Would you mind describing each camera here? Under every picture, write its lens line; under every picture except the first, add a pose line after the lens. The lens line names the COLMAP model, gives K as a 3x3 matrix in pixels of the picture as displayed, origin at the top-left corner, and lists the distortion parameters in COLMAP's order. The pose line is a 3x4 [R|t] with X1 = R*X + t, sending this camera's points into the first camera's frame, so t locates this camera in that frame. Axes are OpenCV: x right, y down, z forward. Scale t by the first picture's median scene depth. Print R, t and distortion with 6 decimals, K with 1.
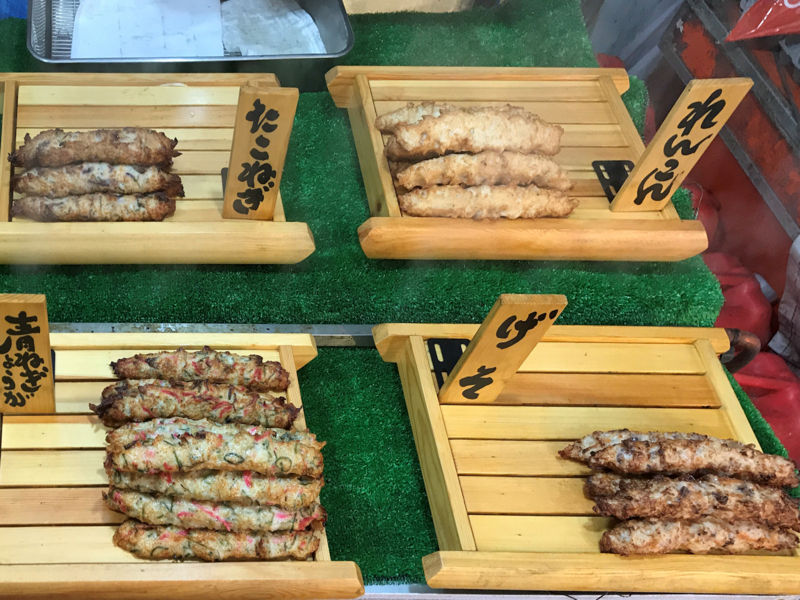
lens RADIAL K [[645.3, 0, 390.9], [0, 645.3, 231.6], [0, 0, 1]] dist [-0.004187, 0.020464]
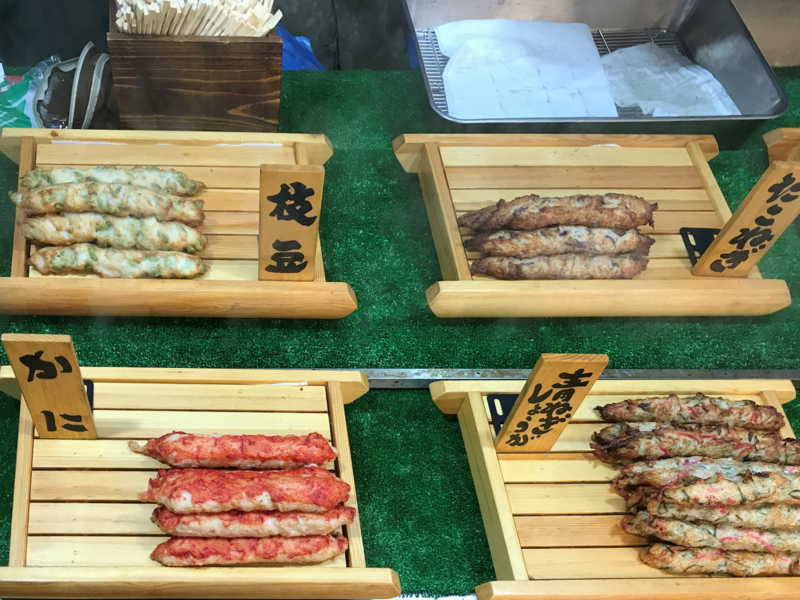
lens RADIAL K [[645.3, 0, 401.0], [0, 645.3, 304.3], [0, 0, 1]] dist [-0.004187, 0.020464]
pose [[0.999847, -0.017486, 0.000138, -0.791382], [0.017362, 0.993636, 0.111289, -0.107665], [-0.002083, -0.111269, 0.993788, -0.096502]]
